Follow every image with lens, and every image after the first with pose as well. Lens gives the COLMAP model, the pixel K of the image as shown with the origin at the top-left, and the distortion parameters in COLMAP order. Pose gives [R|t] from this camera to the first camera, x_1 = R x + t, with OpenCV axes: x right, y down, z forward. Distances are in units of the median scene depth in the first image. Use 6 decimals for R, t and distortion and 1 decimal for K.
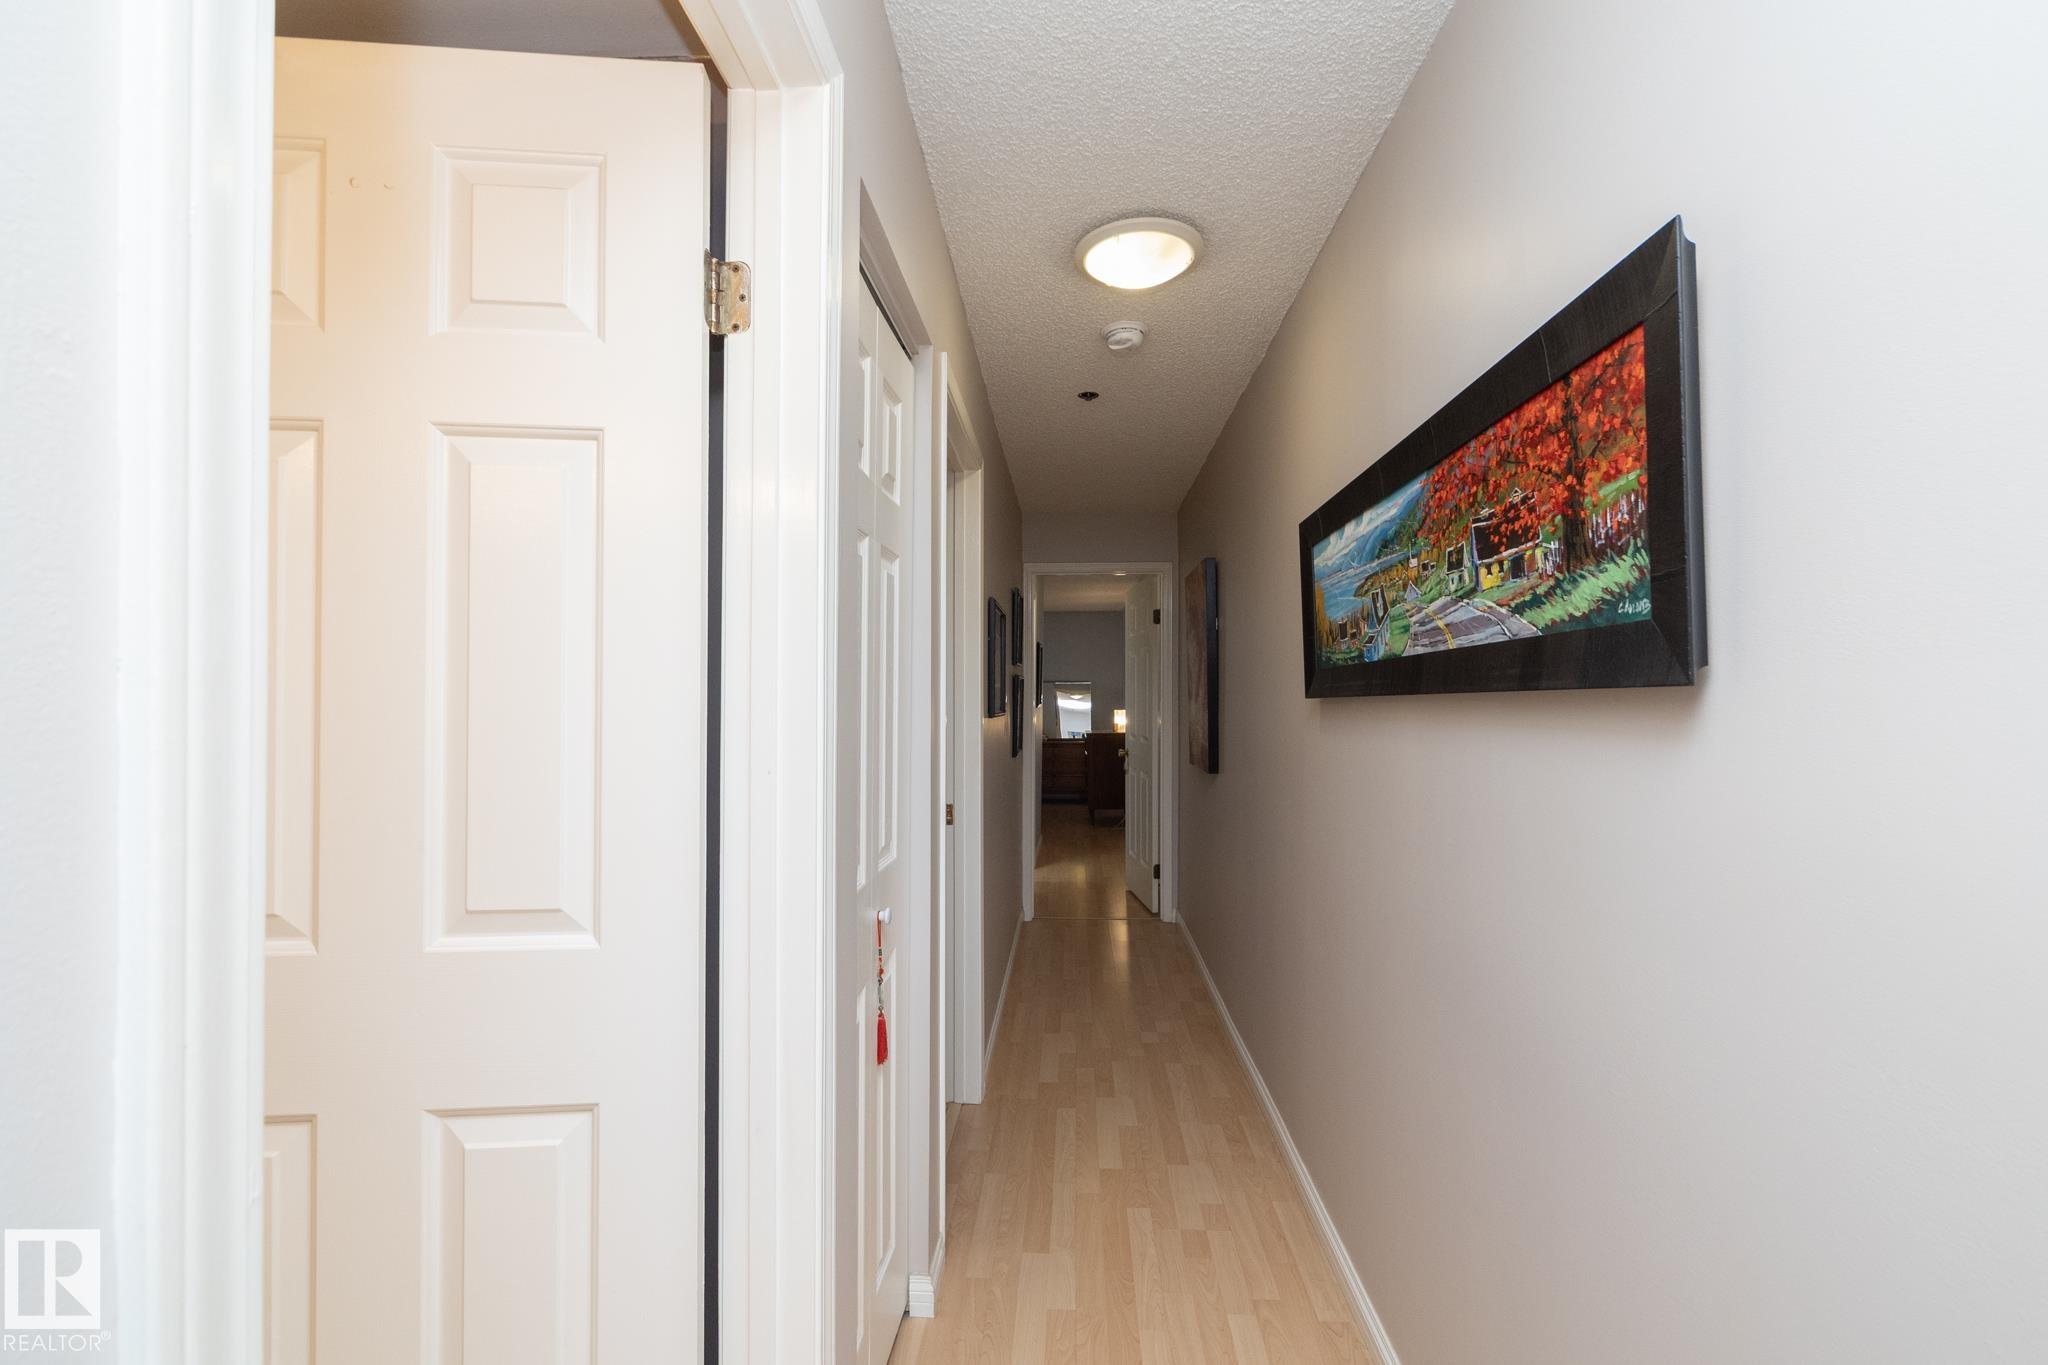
lens RADIAL K [[878.3, 0, 1027.9], [0, 878.3, 691.2], [0, 0, 1]] dist [-0.001825, -0.000049]
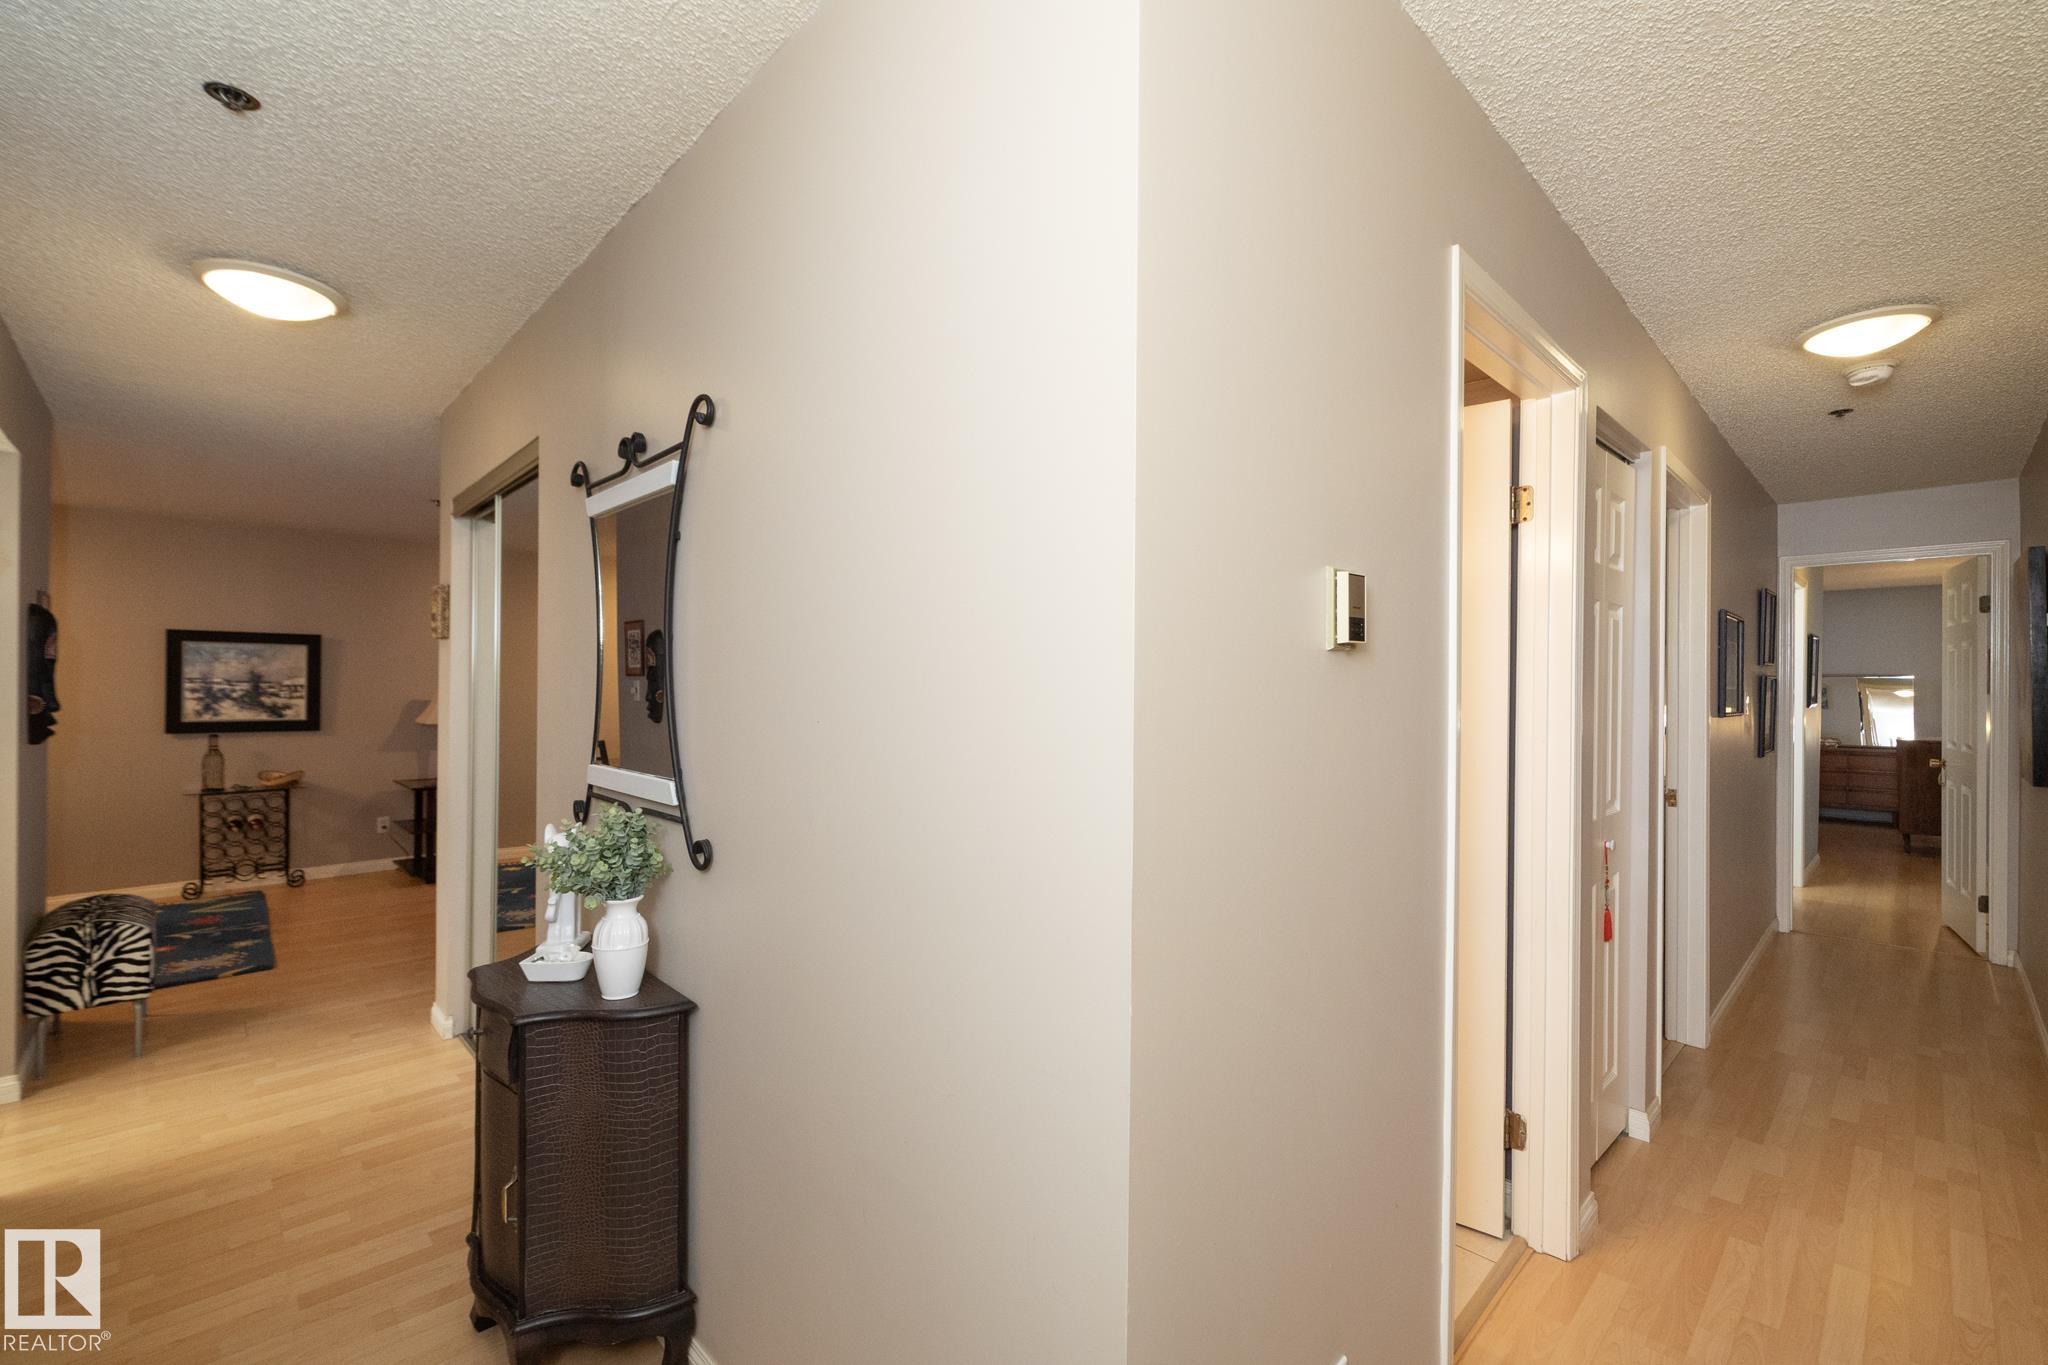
lens RADIAL K [[878.3, 0, 1027.9], [0, 878.3, 691.2], [0, 0, 1]] dist [-0.001825, -0.000049]
pose [[0.737222, 0.004967, -0.675632, 0.064061], [0.000703, 0.999967, 0.008118, -0.013617], [0.675650, -0.006460, 0.737194, -0.431009]]
